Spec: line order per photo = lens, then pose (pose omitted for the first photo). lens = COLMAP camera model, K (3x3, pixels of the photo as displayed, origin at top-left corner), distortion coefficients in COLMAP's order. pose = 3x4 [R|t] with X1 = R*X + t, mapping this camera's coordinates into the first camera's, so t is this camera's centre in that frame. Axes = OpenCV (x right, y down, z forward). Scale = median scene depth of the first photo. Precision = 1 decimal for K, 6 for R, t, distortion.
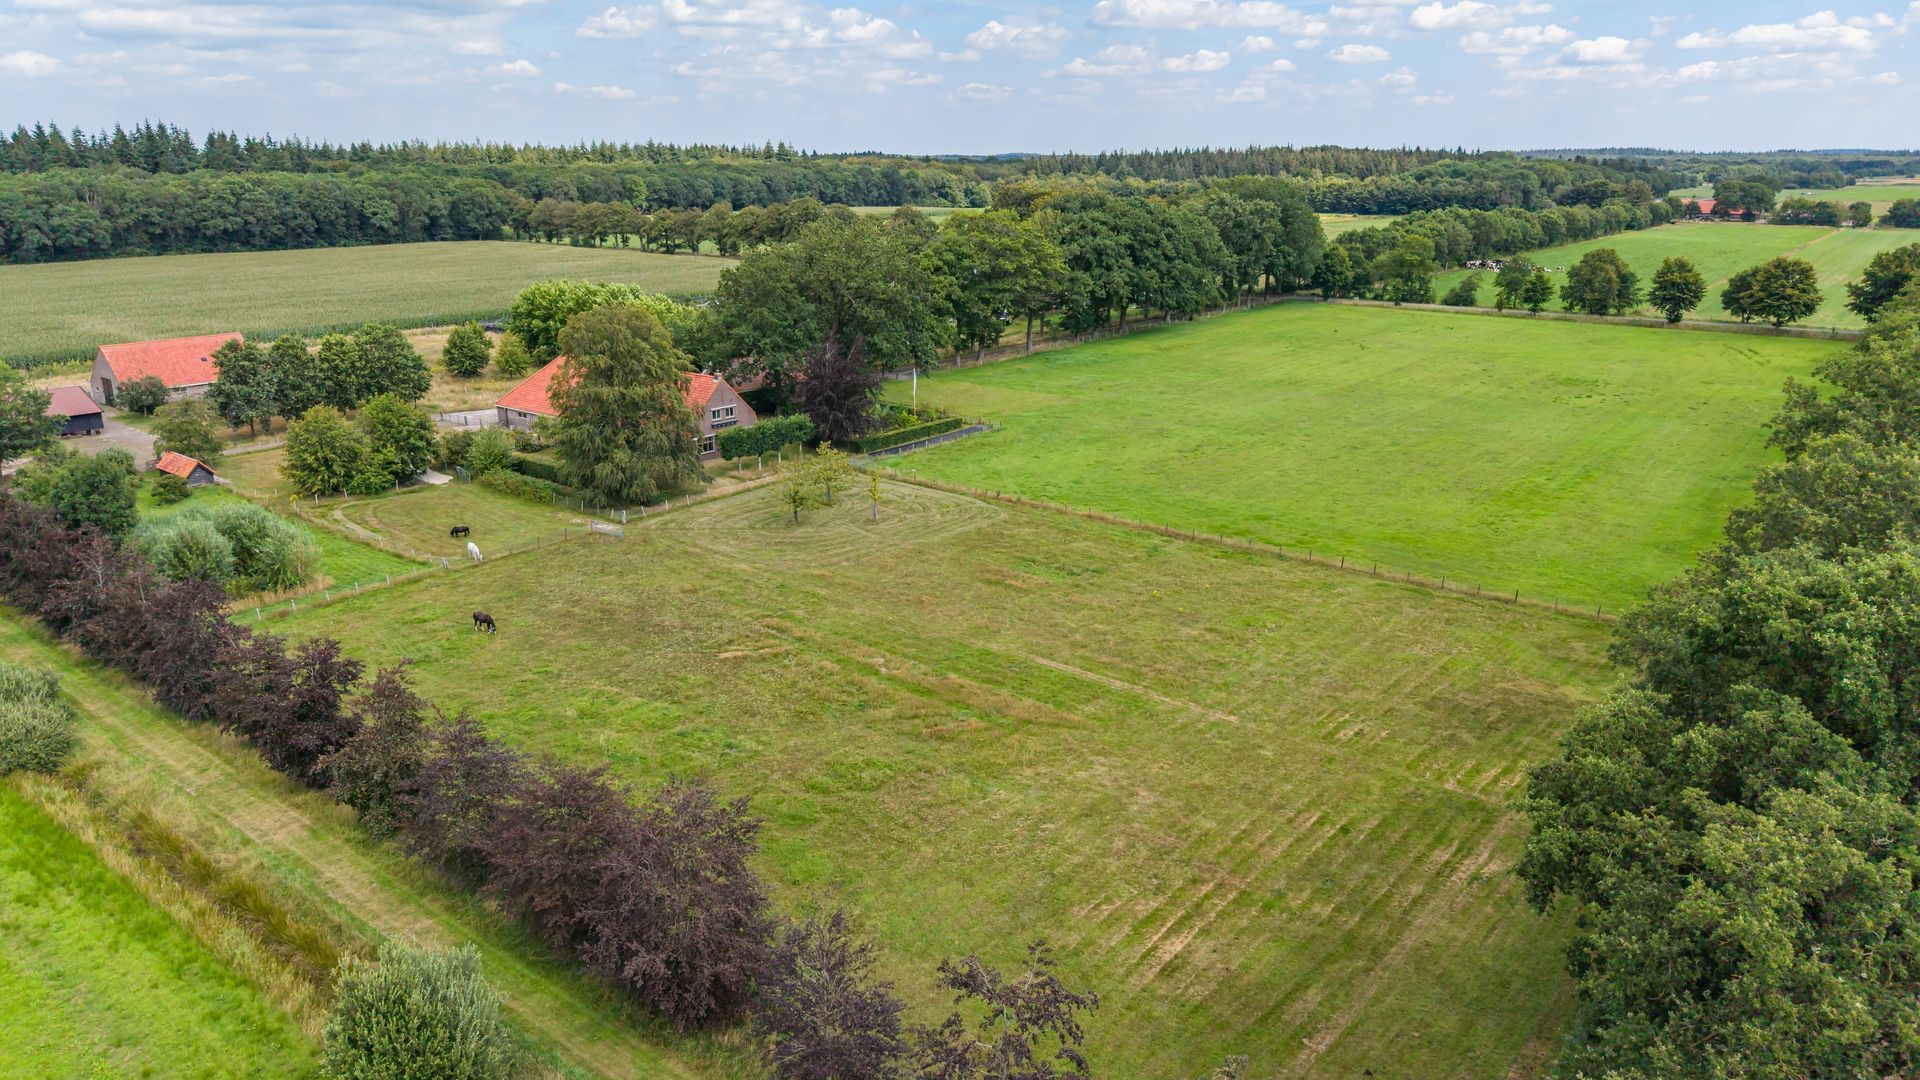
lens RADIAL K [[1303.0, 0, 960.0], [0, 1303.0, 540.0], [0, 0, 1]] dist [-0.002962, 0.001574]
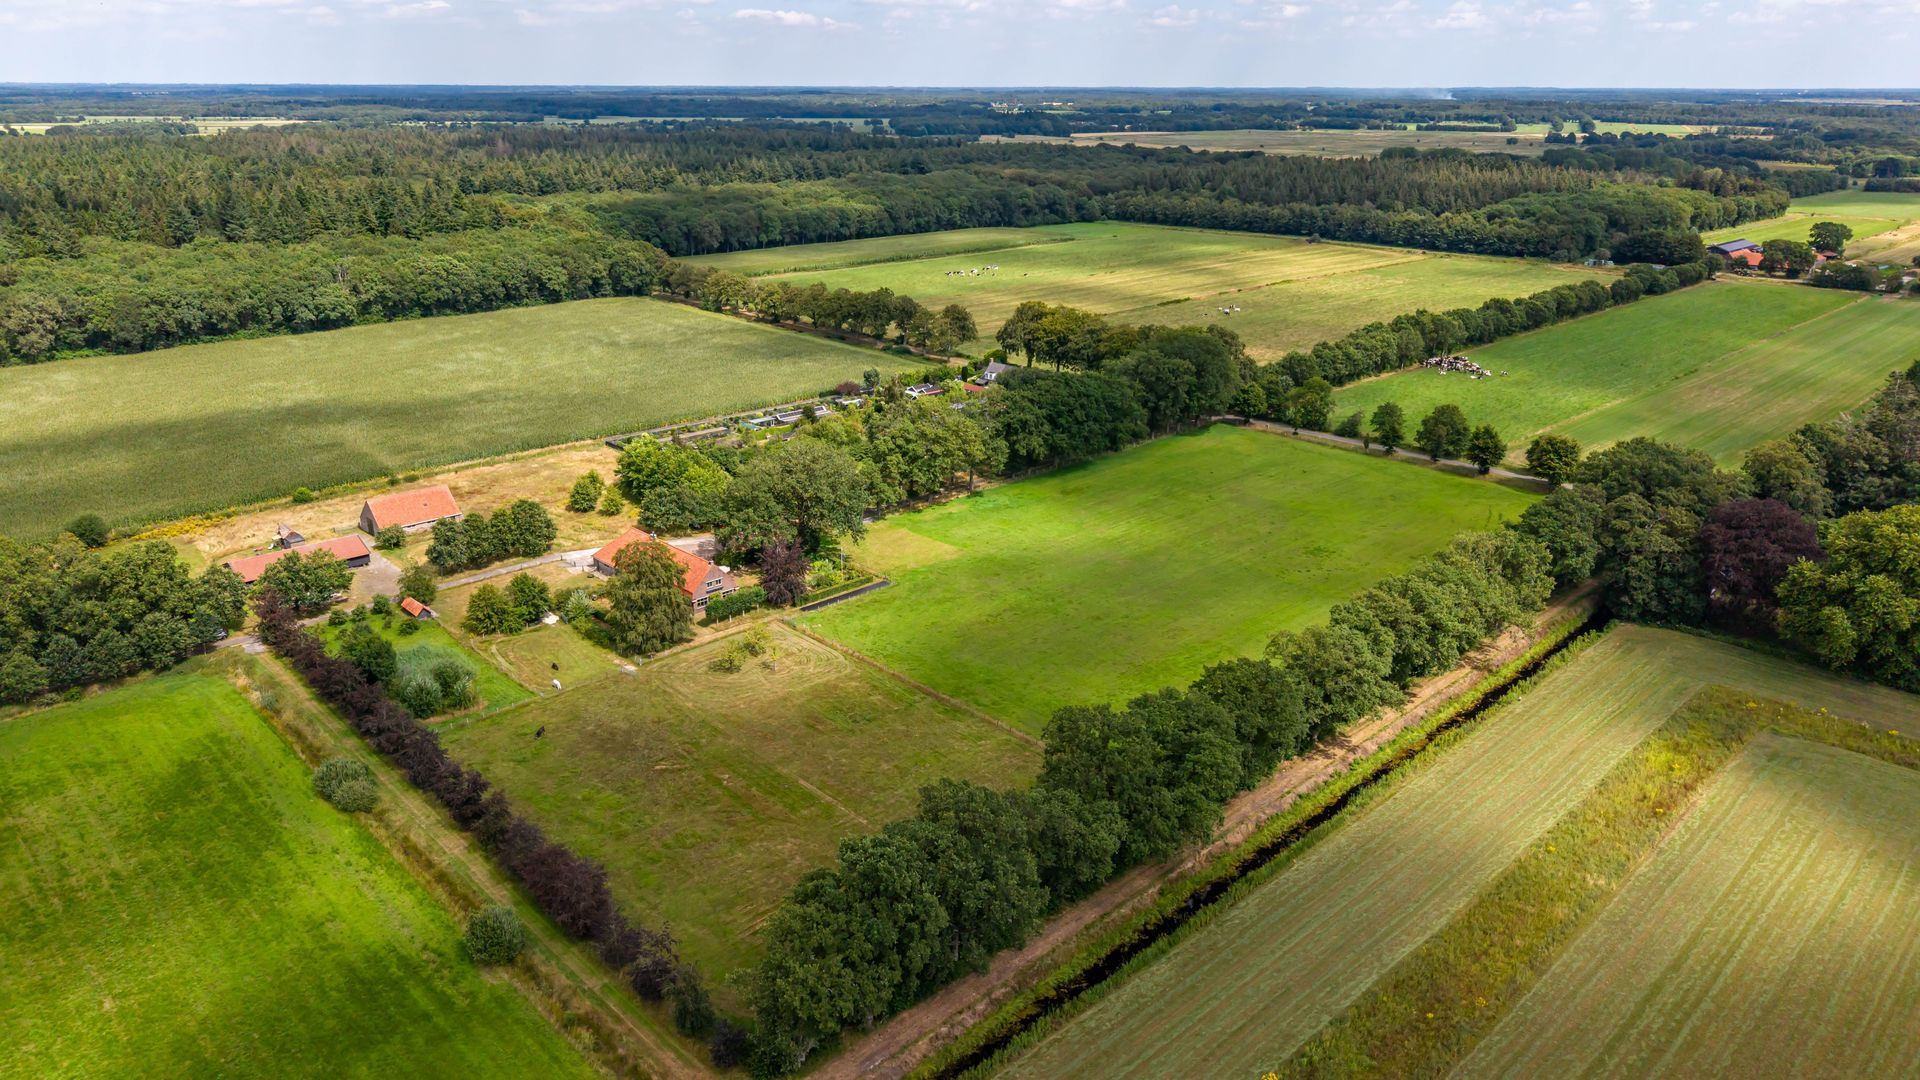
lens RADIAL K [[1303.0, 0, 960.0], [0, 1303.0, 540.0], [0, 0, 1]] dist [-0.002962, 0.001574]
pose [[0.990930, 0.051287, -0.124205, 0.364470], [-0.044953, 0.997568, 0.053271, -0.274728], [0.126635, -0.047204, 0.990826, -0.676395]]
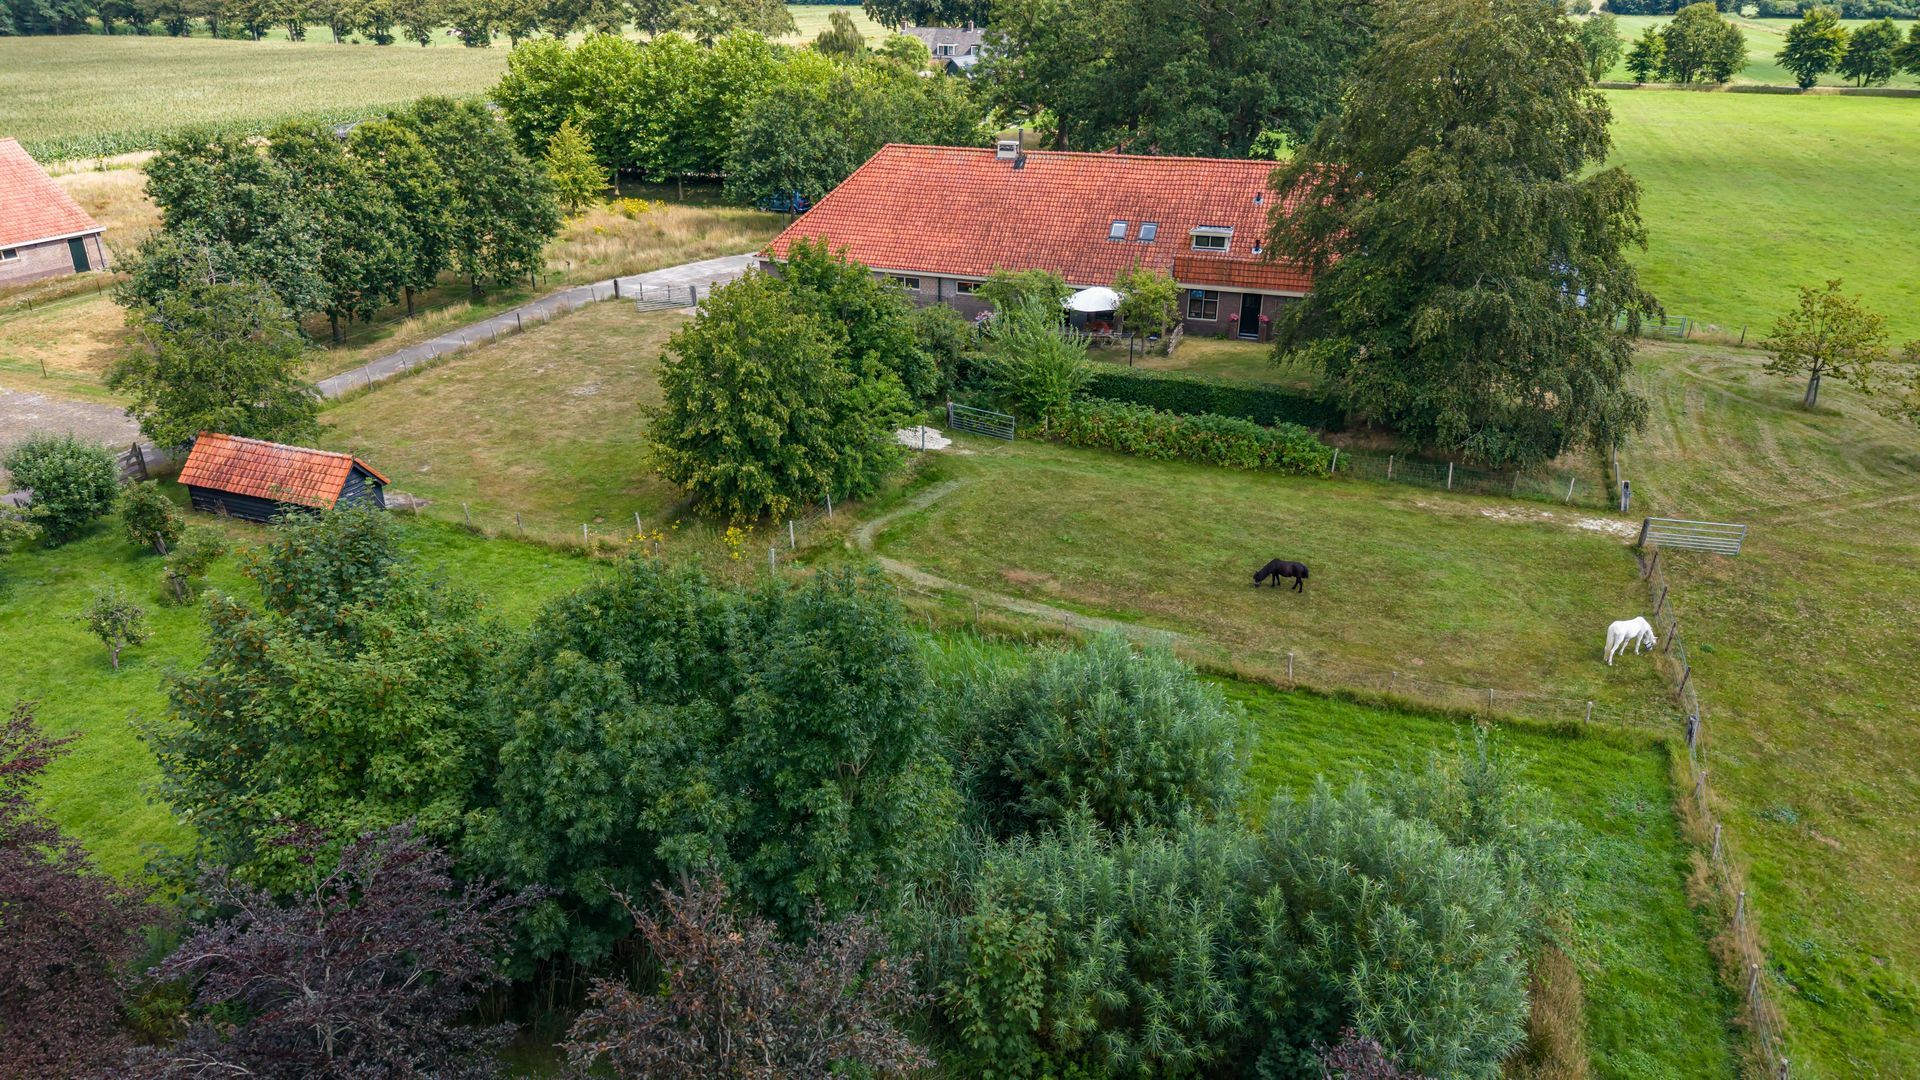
lens RADIAL K [[1303.0, 0, 960.0], [0, 1303.0, 540.0], [0, 0, 1]] dist [-0.002962, 0.001574]
pose [[0.949009, -0.122400, 0.290518, -0.519168], [0.084732, 0.986673, 0.138915, -0.071099], [-0.303649, -0.107215, 0.946732, 0.591557]]
